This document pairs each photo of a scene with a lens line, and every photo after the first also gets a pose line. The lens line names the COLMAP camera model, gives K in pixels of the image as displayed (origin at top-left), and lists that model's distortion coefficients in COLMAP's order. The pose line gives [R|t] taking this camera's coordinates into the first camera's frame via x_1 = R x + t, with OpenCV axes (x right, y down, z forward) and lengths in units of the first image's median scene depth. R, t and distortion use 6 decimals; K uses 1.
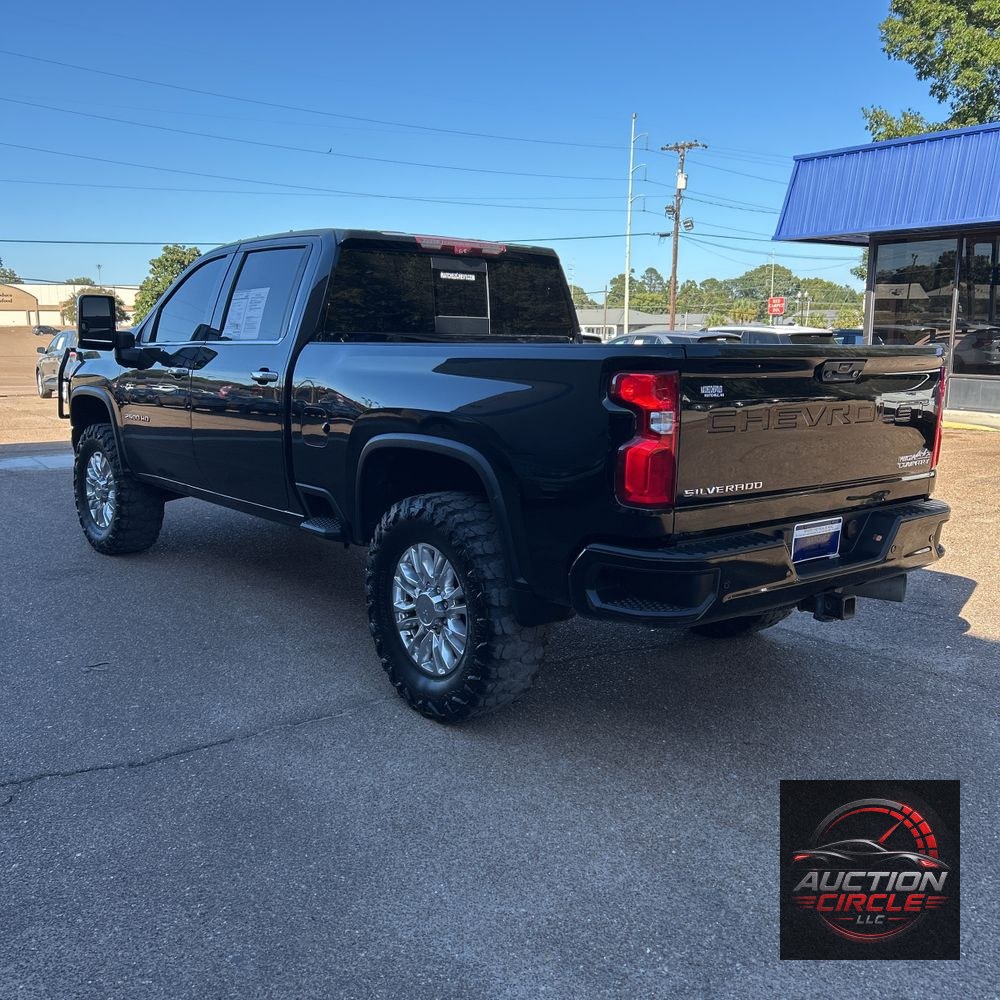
lens RADIAL K [[1004.5, 0, 500.0], [0, 1004.5, 500.0], [0, 0, 1]] dist [0.050580, -0.174118]
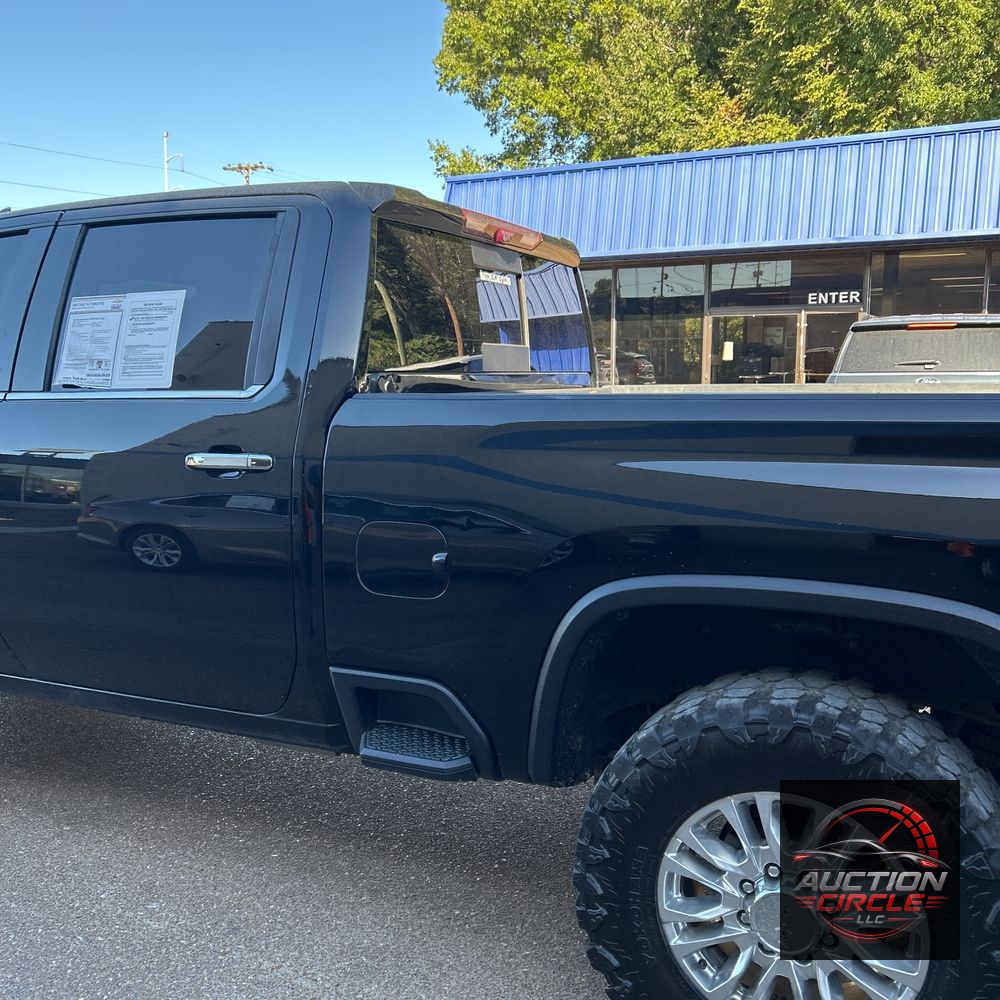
lens RADIAL K [[1019.1, 0, 501.5], [0, 1019.1, 485.9], [0, 0, 1]] dist [0.041400, 0.003166]
pose [[0.901698, -0.060467, 0.428117, -0.294299], [0.079600, 0.996463, -0.026914, -0.076400], [-0.424976, 0.058346, 0.903322, 0.422985]]
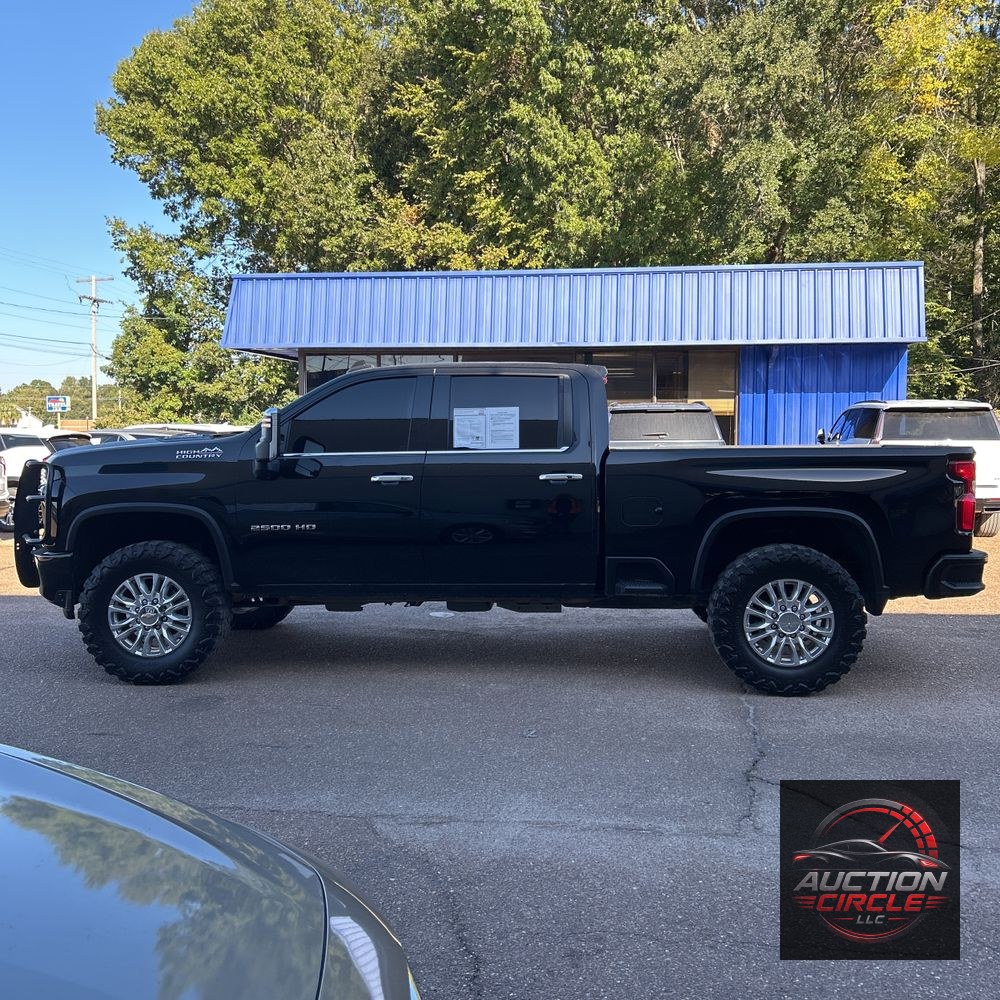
lens RADIAL K [[1019.1, 0, 501.5], [0, 1019.1, 485.9], [0, 0, 1]] dist [0.041400, 0.003166]
pose [[0.691460, -0.047325, 0.720863, -1.069155], [0.126550, 0.990357, -0.056372, -0.044649], [-0.711244, 0.130204, 0.690782, 0.156180]]
